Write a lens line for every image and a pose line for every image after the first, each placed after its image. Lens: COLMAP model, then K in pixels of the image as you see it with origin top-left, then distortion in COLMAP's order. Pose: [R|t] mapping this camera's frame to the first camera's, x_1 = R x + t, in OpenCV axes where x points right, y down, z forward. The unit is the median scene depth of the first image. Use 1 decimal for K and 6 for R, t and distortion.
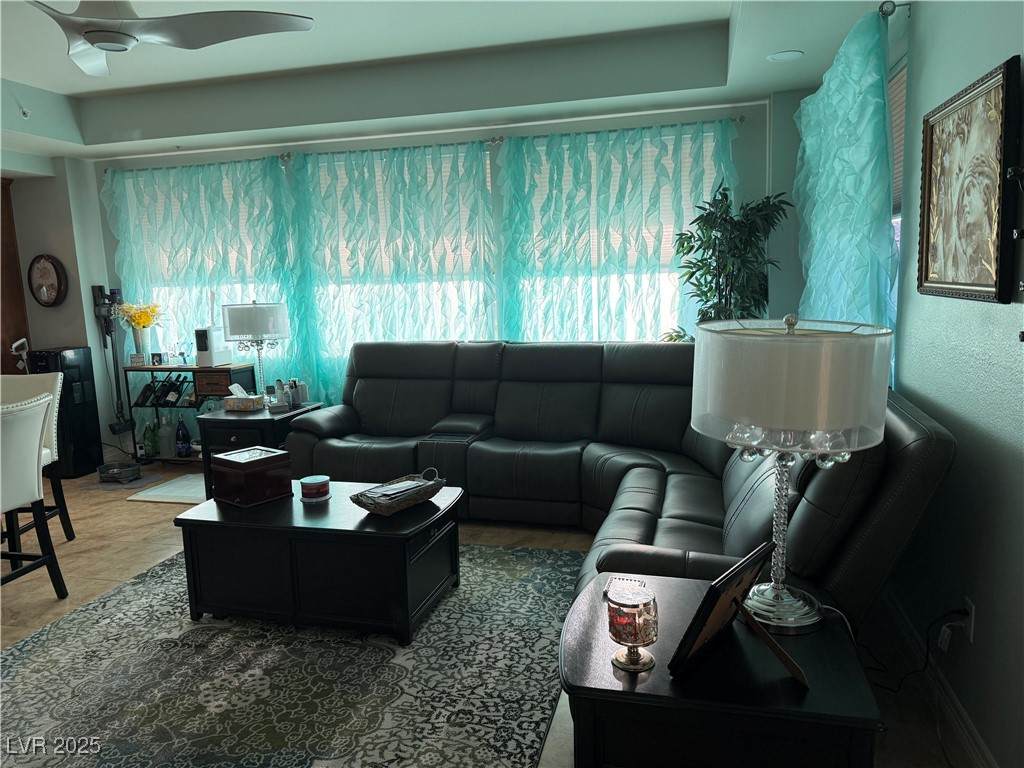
lens RADIAL K [[697.9, 0, 512.0], [0, 697.9, 384.0], [0, 0, 1]] dist [0.049428, -0.079962]
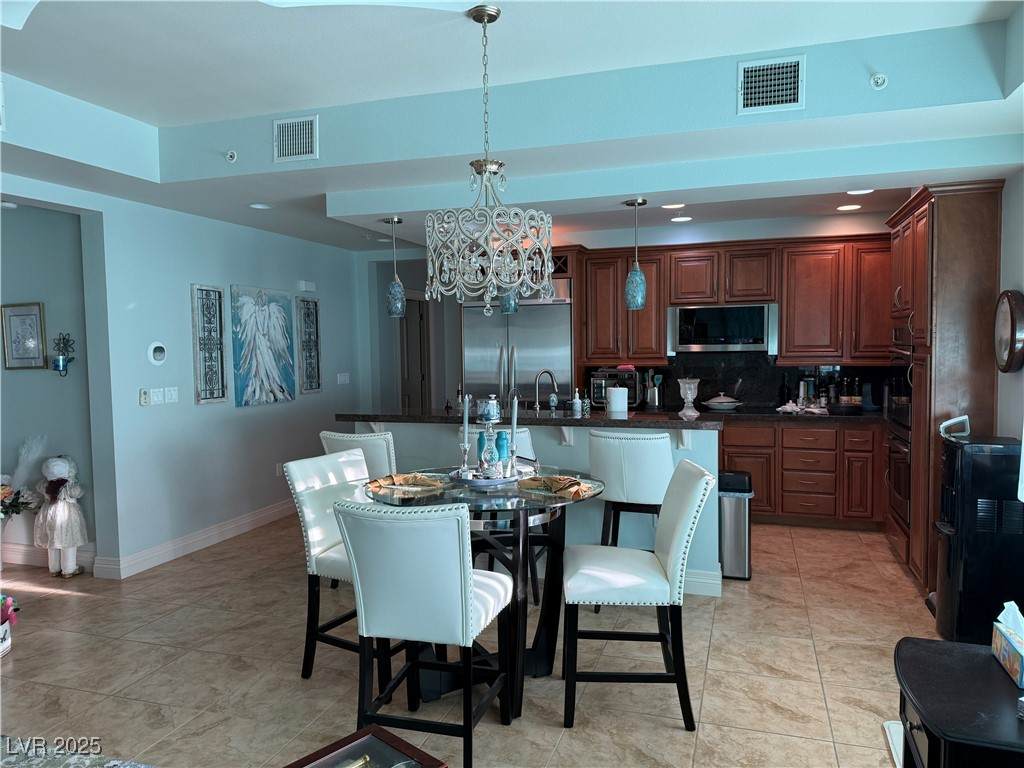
lens RADIAL K [[719.6, 0, 512.0], [0, 719.6, 384.0], [0, 0, 1]] dist [0.006784, 0.002337]
pose [[-0.065734, 0.090328, -0.993740, 0.026094], [-0.137233, 0.985612, 0.098667, -0.137109], [0.988355, 0.142860, -0.052393, 0.791764]]
